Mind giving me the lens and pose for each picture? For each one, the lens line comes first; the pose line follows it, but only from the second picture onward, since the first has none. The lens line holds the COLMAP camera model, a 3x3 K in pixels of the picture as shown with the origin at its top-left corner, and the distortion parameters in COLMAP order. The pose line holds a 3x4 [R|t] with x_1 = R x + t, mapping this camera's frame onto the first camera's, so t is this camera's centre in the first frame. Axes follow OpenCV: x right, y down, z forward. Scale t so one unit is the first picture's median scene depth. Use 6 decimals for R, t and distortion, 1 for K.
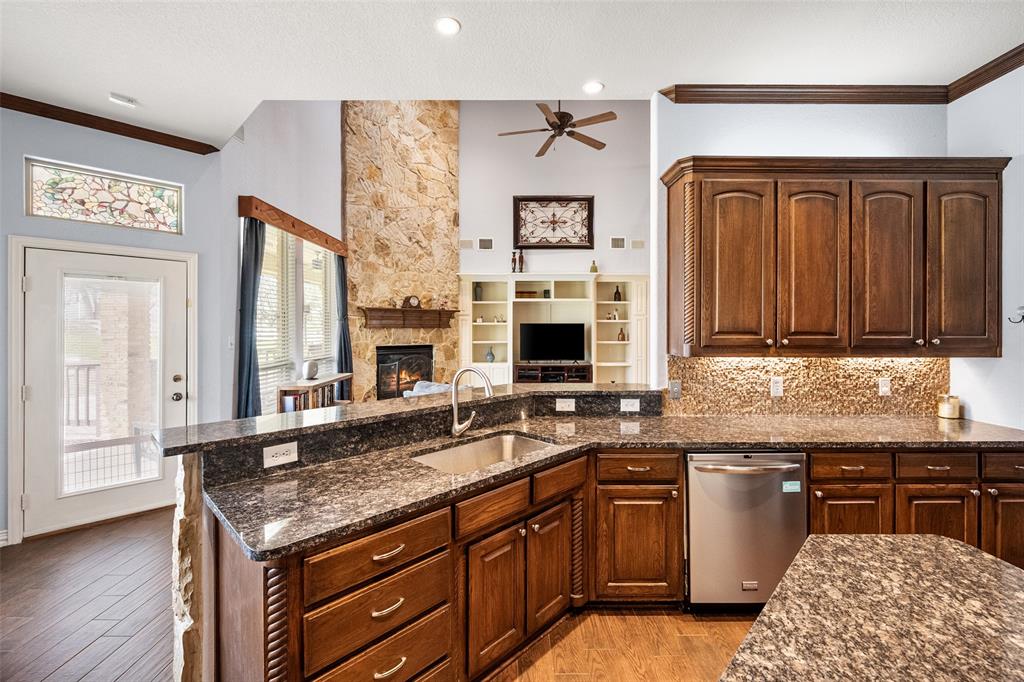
lens RADIAL K [[426.7, 0, 509.7], [0, 426.7, 327.9], [0, 0, 1]] dist [-0.002074, -0.000110]
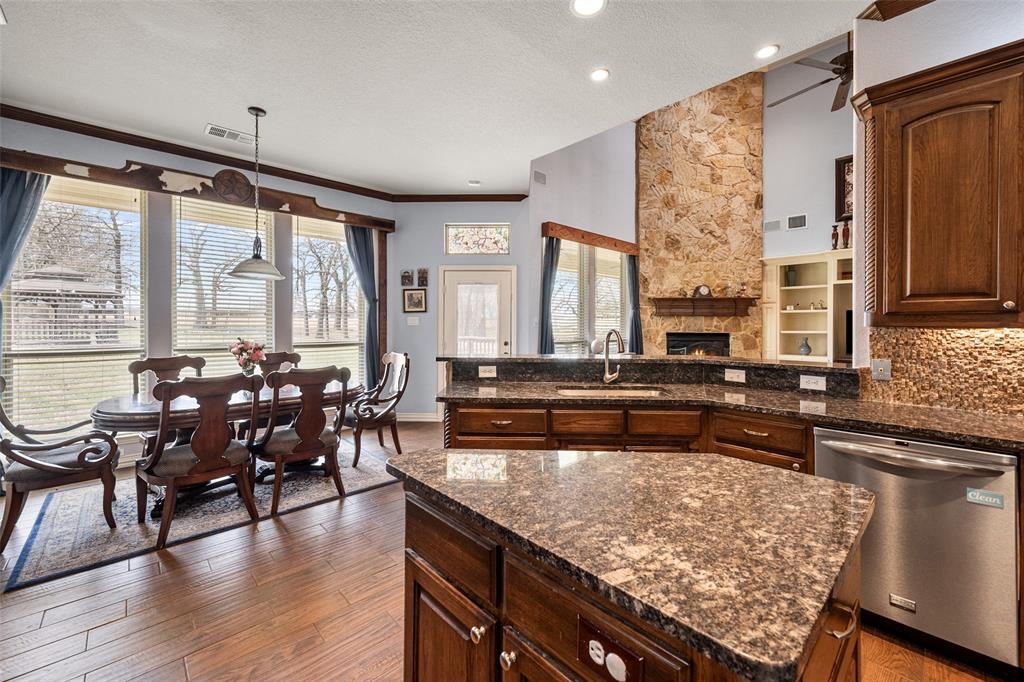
lens RADIAL K [[412.2, 0, 512.7], [0, 412.2, 325.8], [0, 0, 1]] dist [-0.001341, 0.000001]
pose [[0.681649, 0.004093, -0.731667, 0.196574], [-0.003977, 0.999990, 0.001889, 0.024770], [0.731668, 0.001623, 0.681659, -0.025194]]
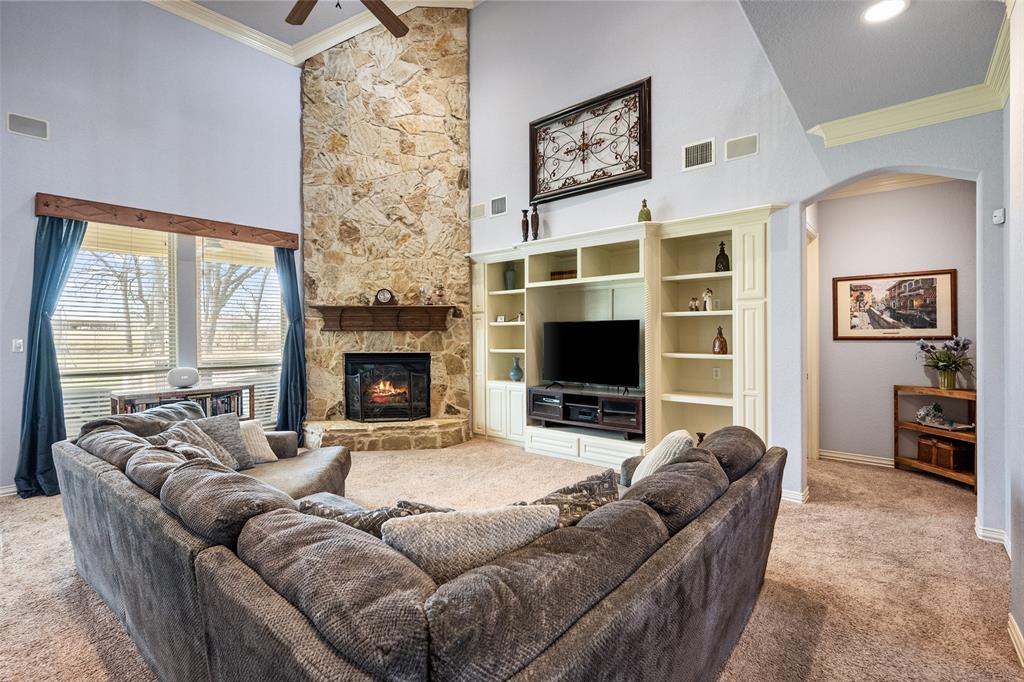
lens RADIAL K [[465.5, 0, 509.3], [0, 465.5, 332.6], [0, 0, 1]] dist [-0.000098, -0.000032]
pose [[0.759955, -0.005489, -0.649952, 0.504209], [0.007261, 0.999974, 0.000045, 0.005393], [0.649935, -0.004754, 0.759975, 0.518352]]
